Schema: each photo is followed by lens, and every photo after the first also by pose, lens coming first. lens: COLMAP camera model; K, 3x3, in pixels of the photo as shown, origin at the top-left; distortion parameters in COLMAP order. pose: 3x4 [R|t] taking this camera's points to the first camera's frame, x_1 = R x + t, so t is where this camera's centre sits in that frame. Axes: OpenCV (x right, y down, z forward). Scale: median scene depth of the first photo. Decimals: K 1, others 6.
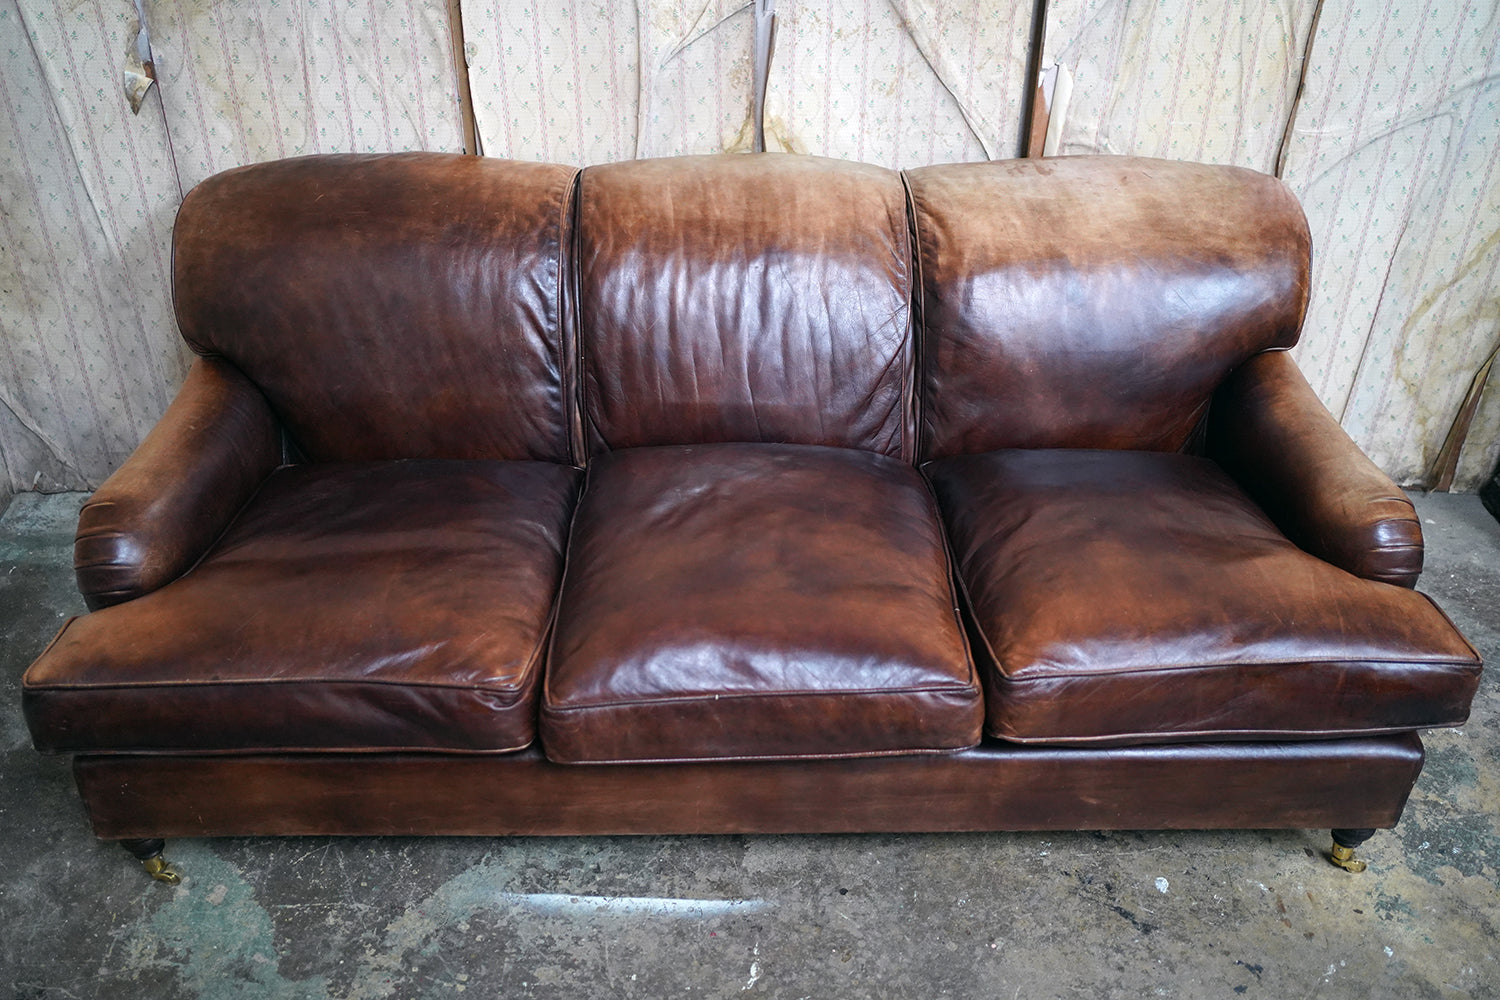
lens RADIAL K [[1512.8, 0, 747.9], [0, 1512.8, 497.4], [0, 0, 1]] dist [0.034903, 0.000000]
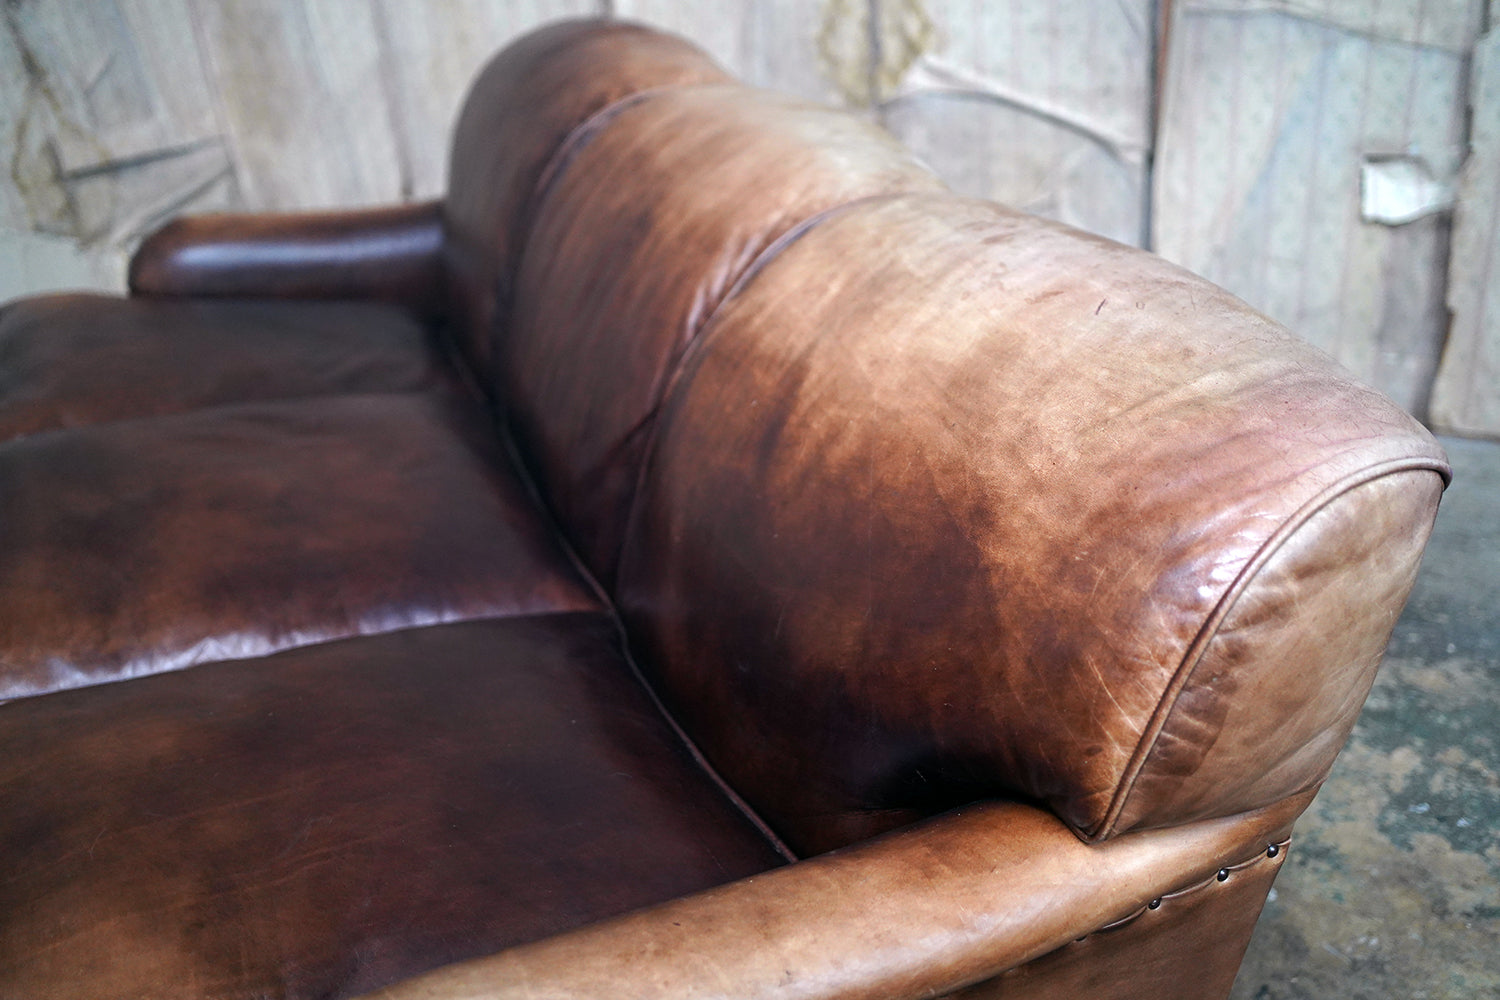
lens RADIAL K [[1512.8, 0, 751.5], [0, 1512.8, 493.9], [0, 0, 1]] dist [0.034903, 0.000000]
pose [[0.892149, 0.130349, -0.432526, 0.422185], [-0.180636, 0.980524, -0.077093, 0.181197], [0.414053, 0.146908, 0.898319, 0.181938]]
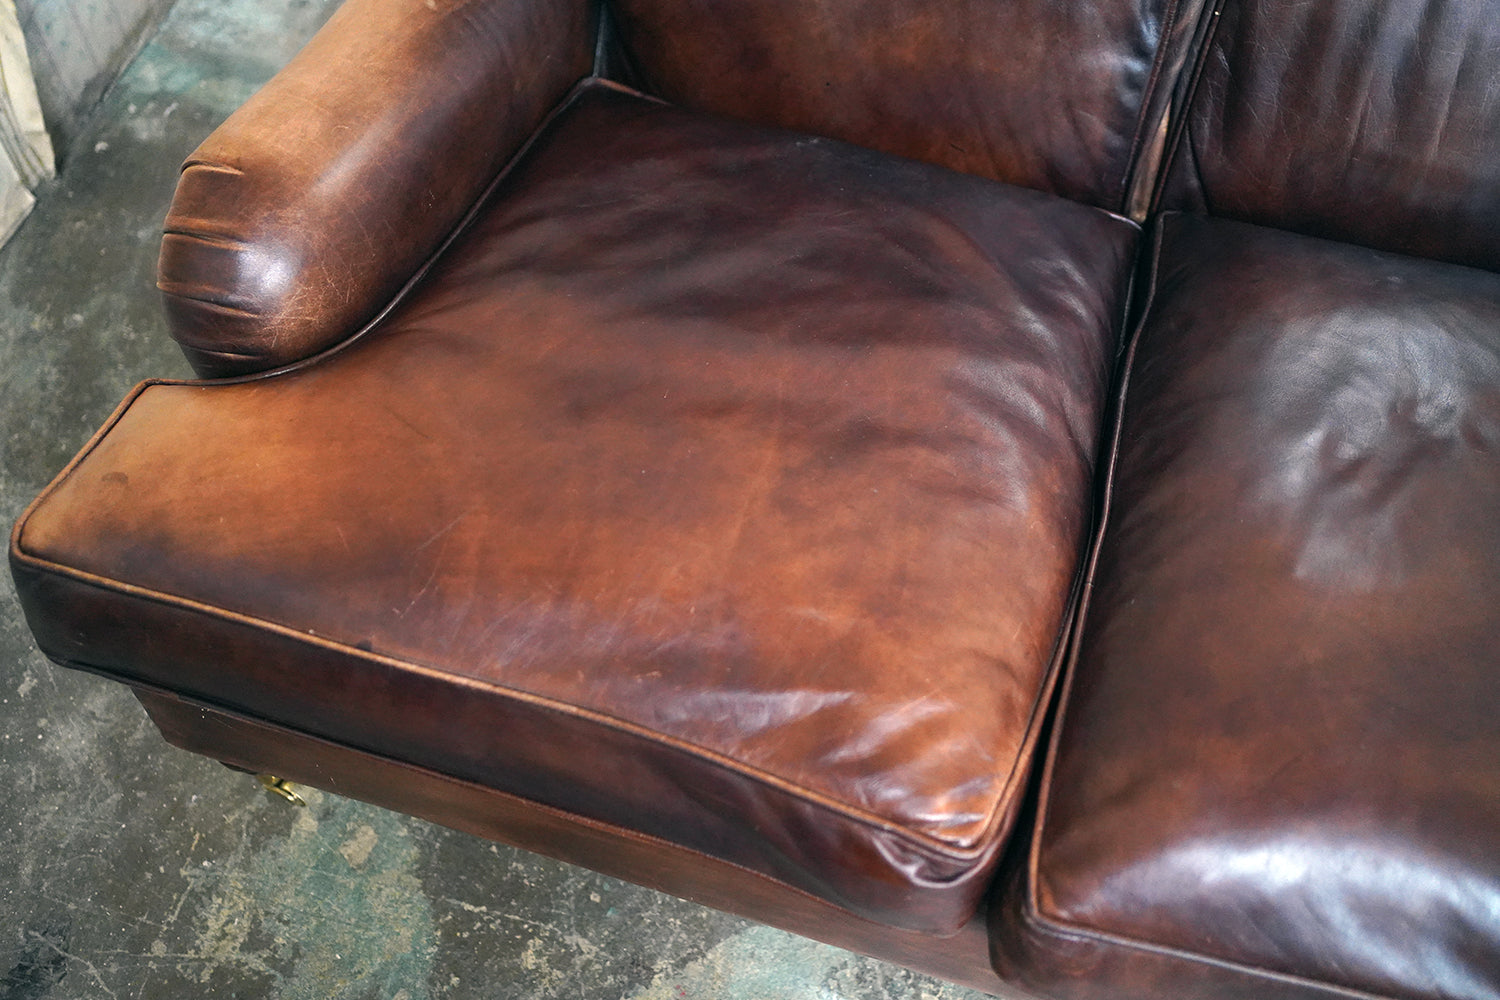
lens RADIAL K [[1512.8, 0, 745.1], [0, 1512.8, 509.3], [0, 0, 1]] dist [0.034903, 0.000000]
pose [[0.955124, 0.267326, -0.127570, -0.147086], [-0.205486, 0.908190, 0.364645, -0.093624], [0.213337, -0.322067, 0.922367, 0.471550]]
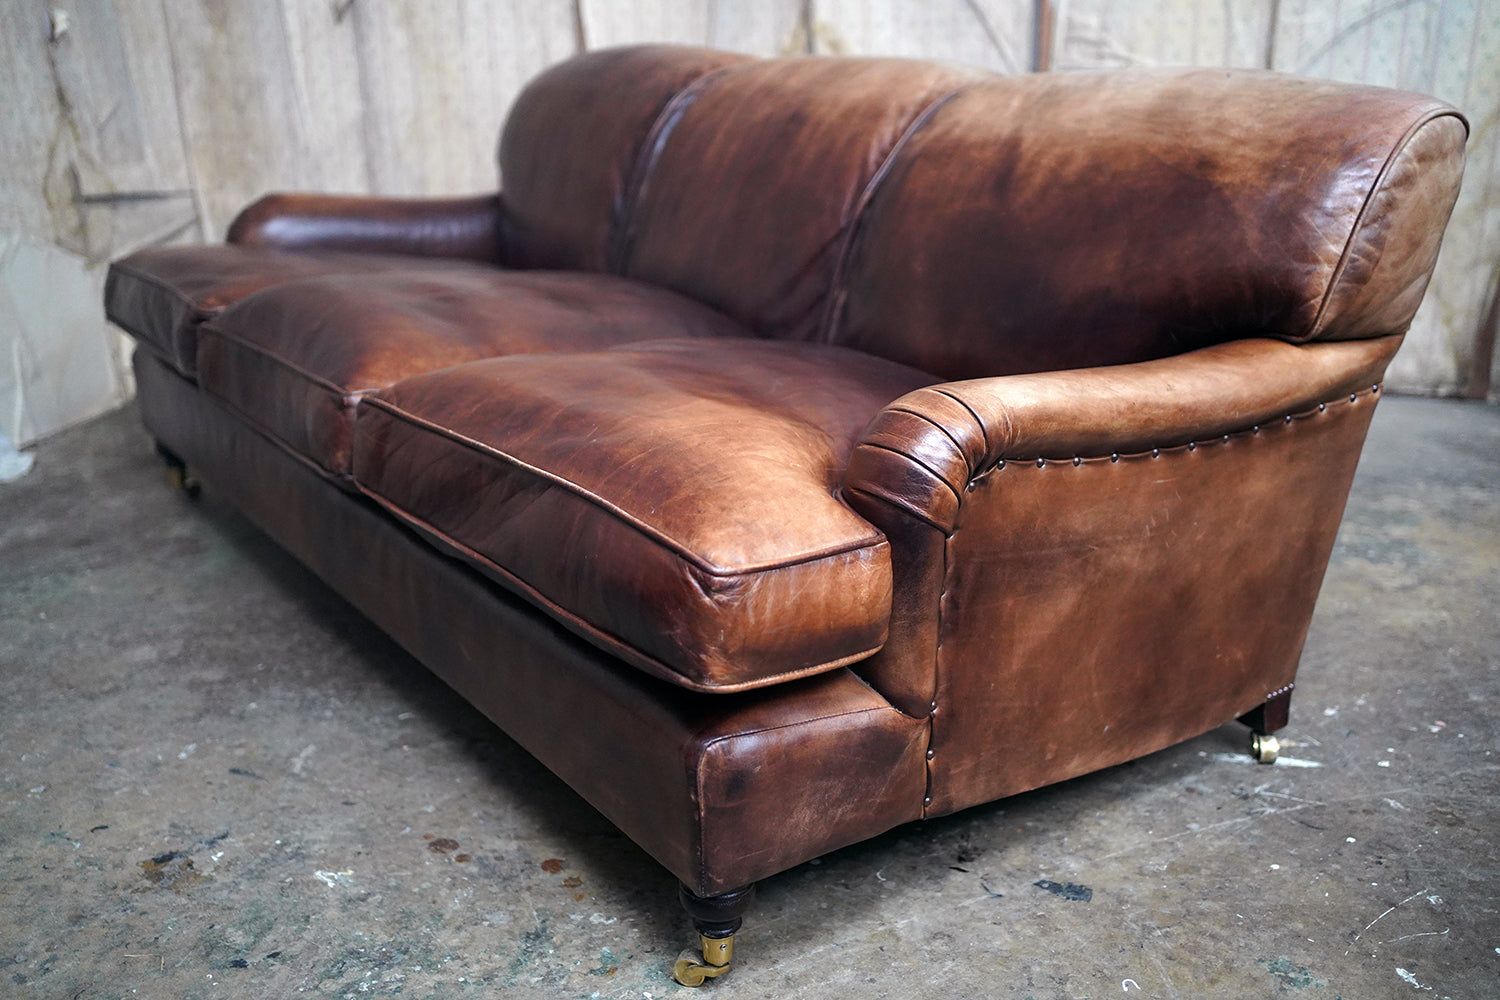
lens RADIAL K [[1512.8, 0, 746.5], [0, 1512.8, 502.2], [0, 0, 1]] dist [0.034903, 0.000000]
pose [[0.972296, 0.044000, -0.229575, 0.269804], [-0.106280, 0.957953, -0.266515, 0.473398], [0.208196, 0.283531, 0.936090, -0.035414]]
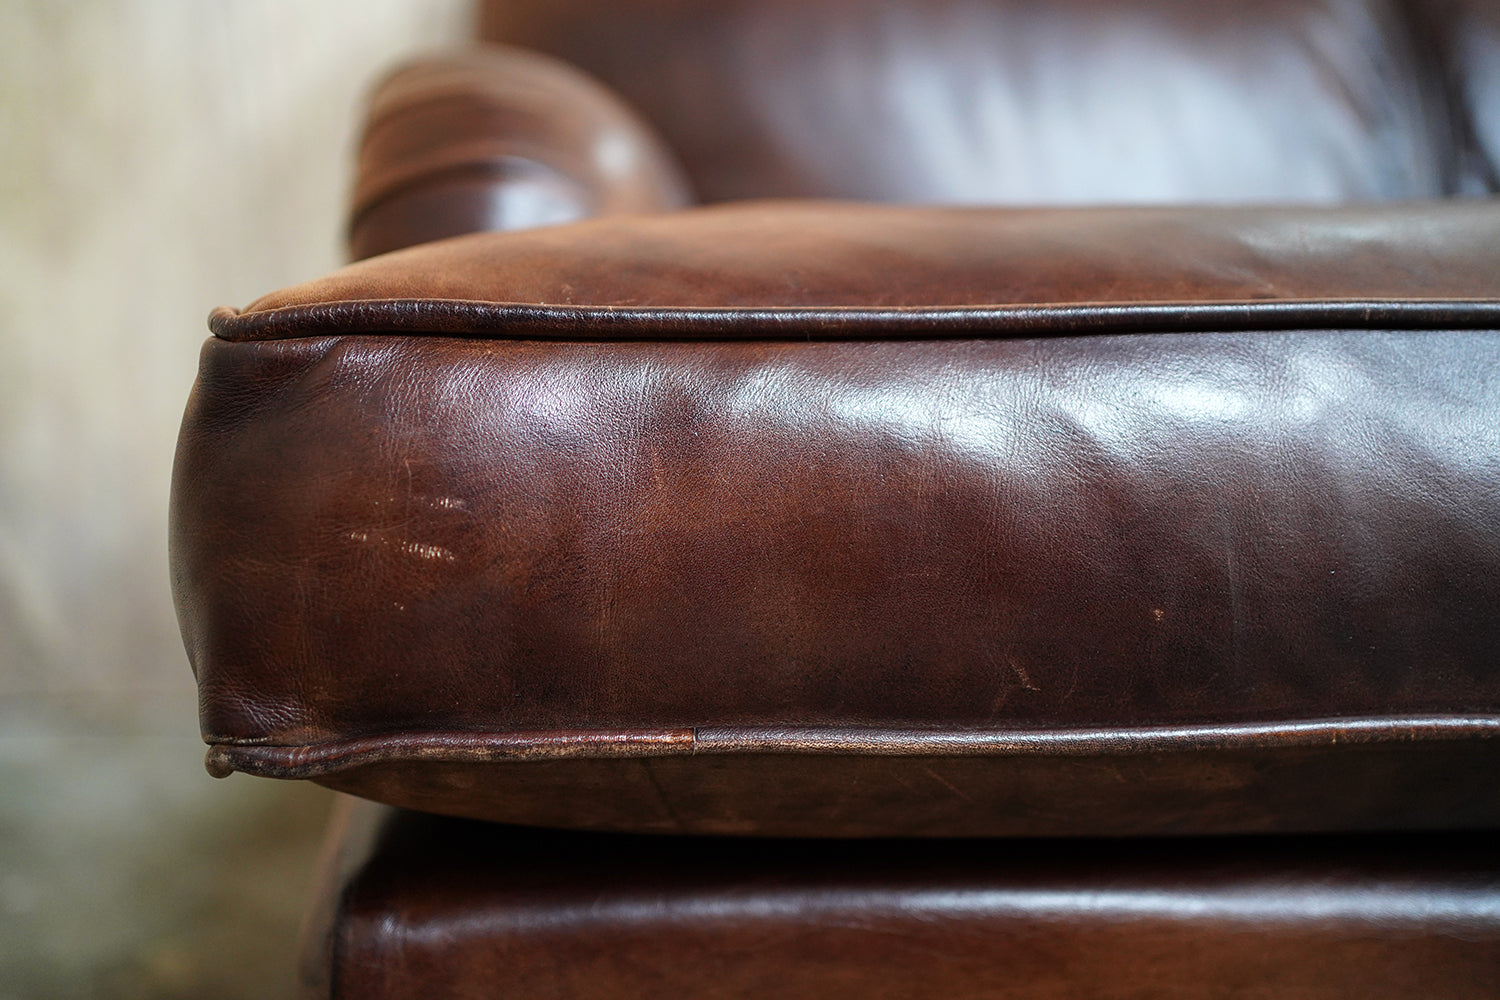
lens RADIAL K [[1512.8, 0, 751.1], [0, 1512.8, 494.3], [0, 0, 1]] dist [0.034903, 0.000000]
pose [[0.994758, 0.007998, 0.101943, -0.342010], [0.037616, 0.898409, -0.437545, 0.175050], [-0.095086, 0.439087, 0.893399, 0.669274]]
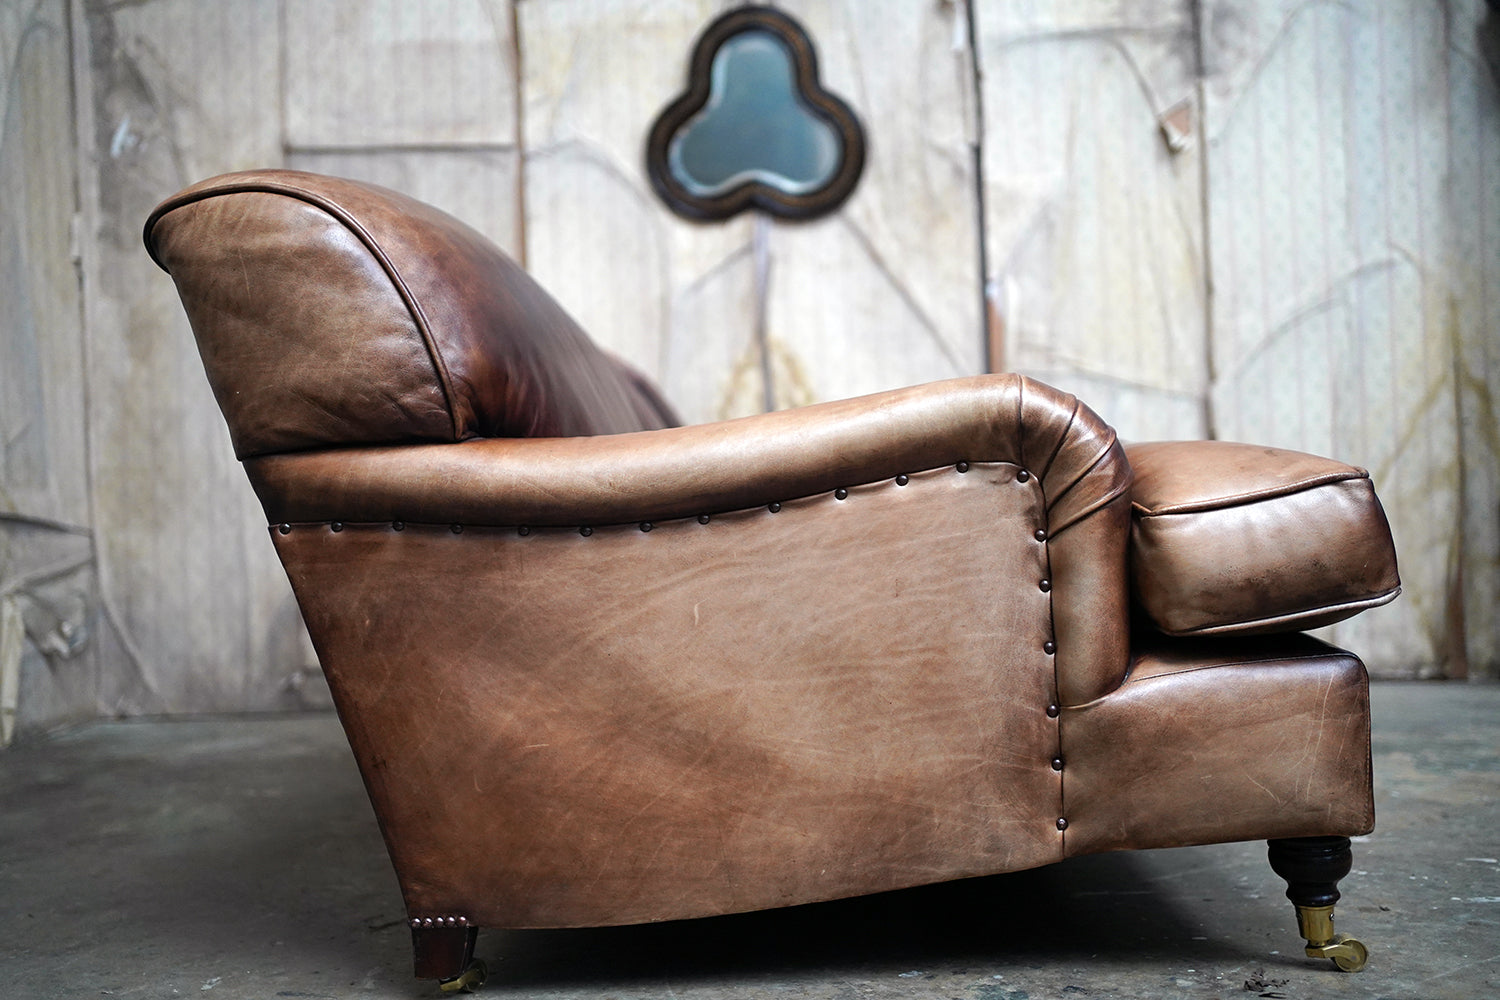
lens RADIAL K [[1512.8, 0, 747.5], [0, 1512.8, 488.7], [0, 0, 1]] dist [0.034903, 0.000000]
pose [[0.995014, -0.049475, -0.086601, 0.100379], [-0.010318, 0.812570, -0.582772, 0.598752], [0.099202, 0.580760, 0.808008, 0.087040]]
